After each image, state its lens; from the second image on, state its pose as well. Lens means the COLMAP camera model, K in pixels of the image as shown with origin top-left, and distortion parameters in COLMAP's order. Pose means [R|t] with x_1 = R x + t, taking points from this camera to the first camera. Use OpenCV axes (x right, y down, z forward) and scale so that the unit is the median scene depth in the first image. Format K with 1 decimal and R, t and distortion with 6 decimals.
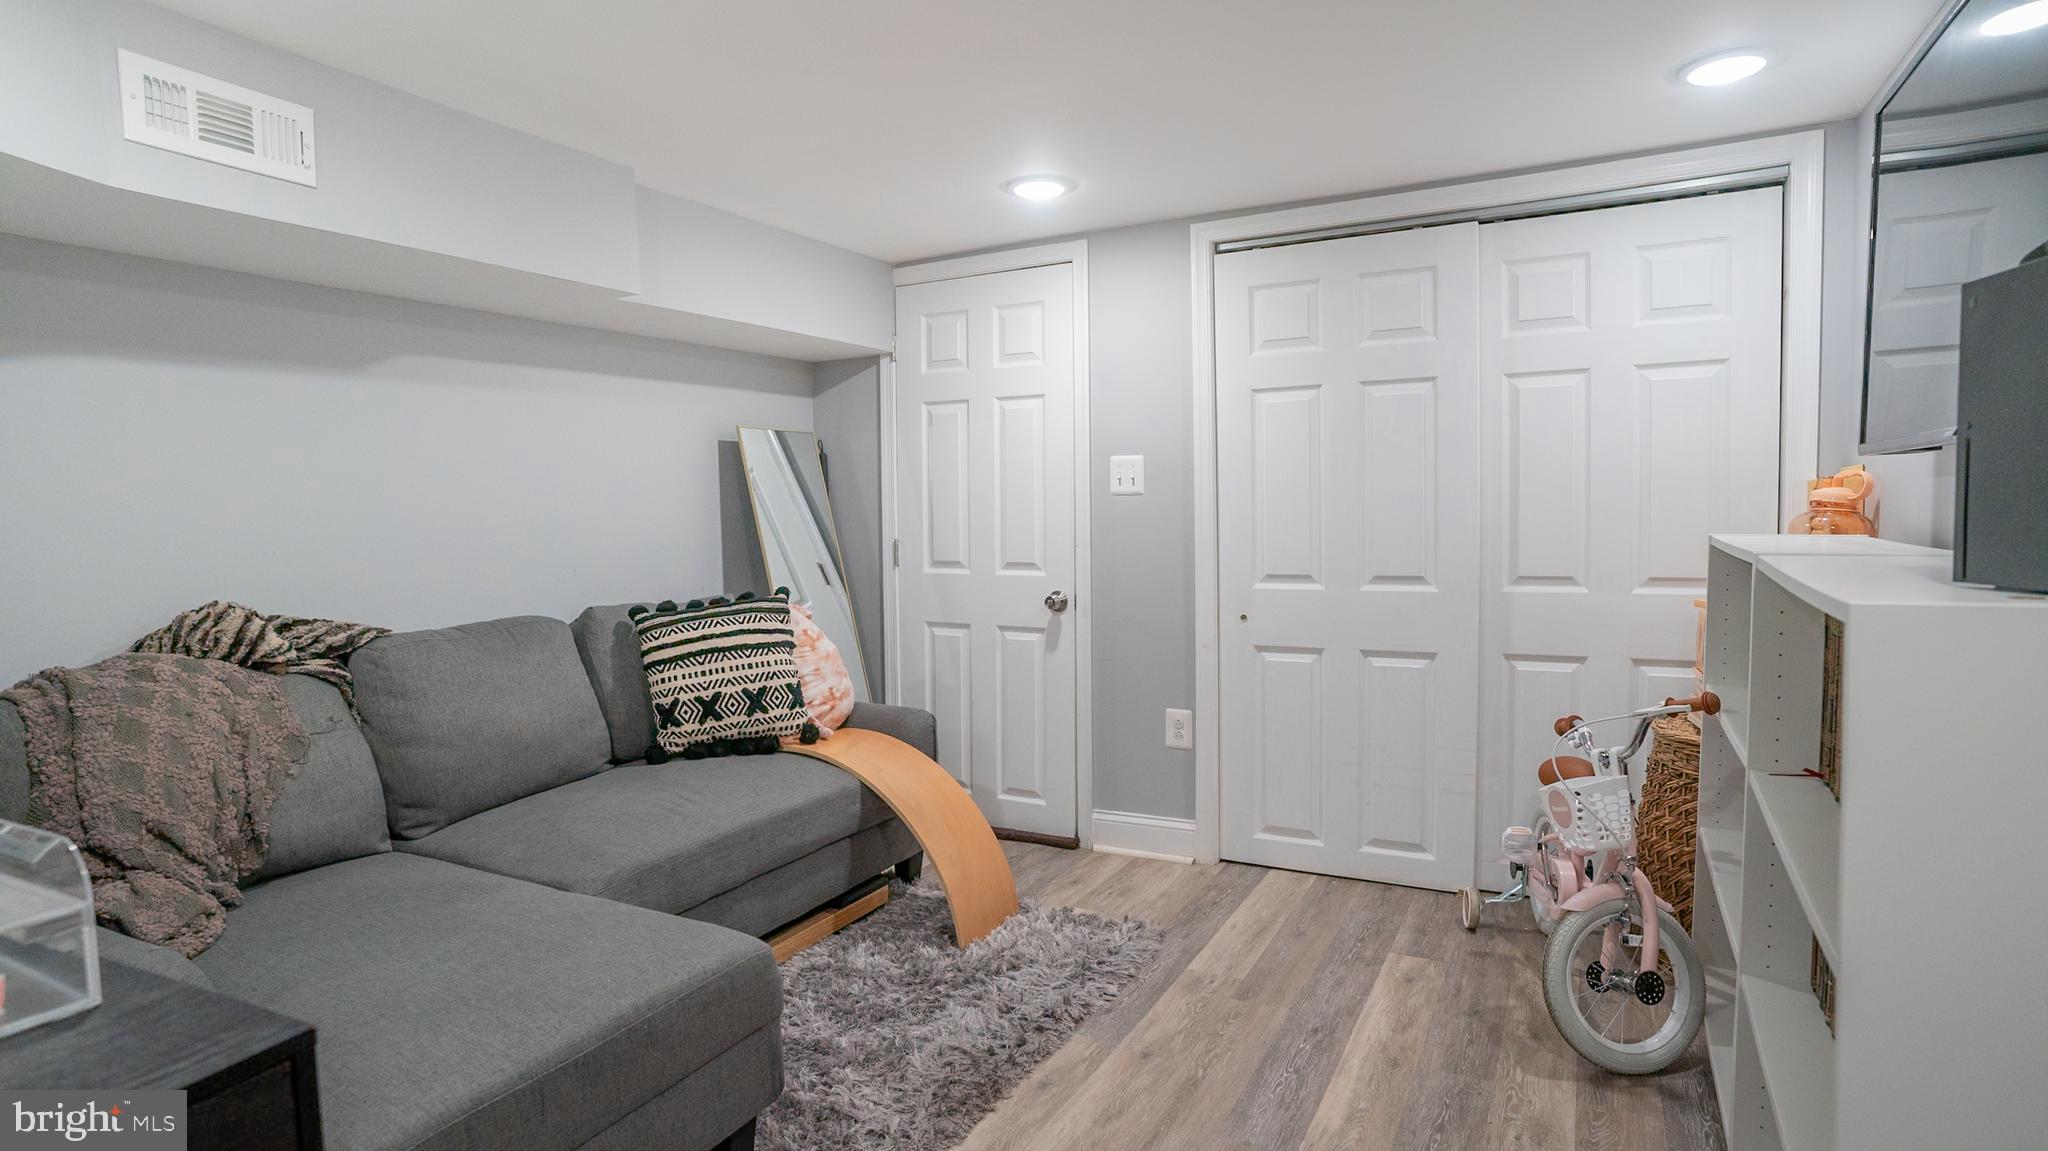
lens RADIAL K [[1059.3, 0, 1021.0], [0, 1059.3, 574.6], [0, 0, 1]] dist [-0.079980, 0.047026]
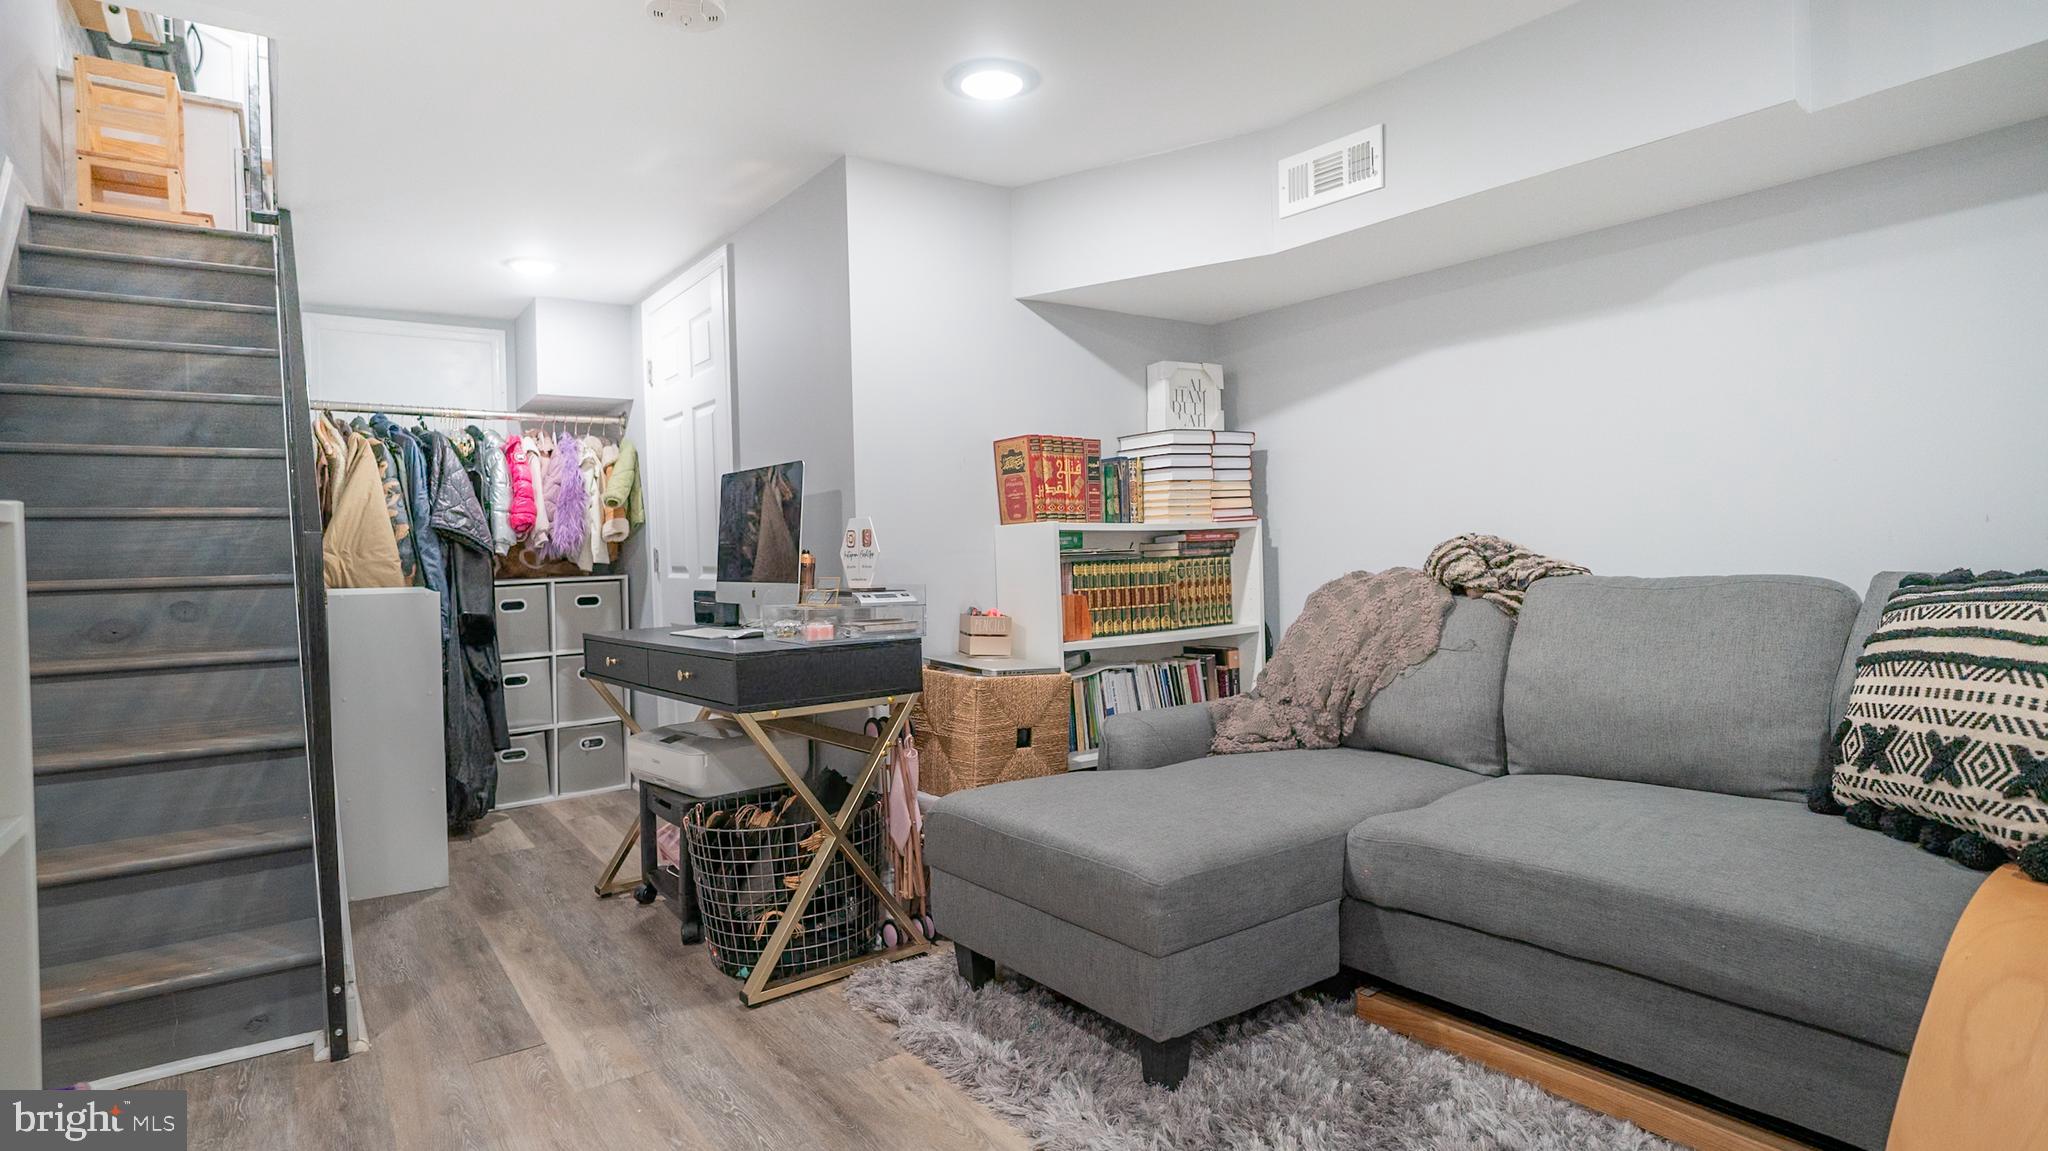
lens RADIAL K [[1059.3, 0, 1021.0], [0, 1059.3, 574.6], [0, 0, 1]] dist [-0.079980, 0.047026]
pose [[-0.429514, 0.056126, -0.901314, 0.420038], [-0.021205, 0.997165, 0.072200, -0.002521], [0.902811, 0.050124, -0.427106, 0.788872]]
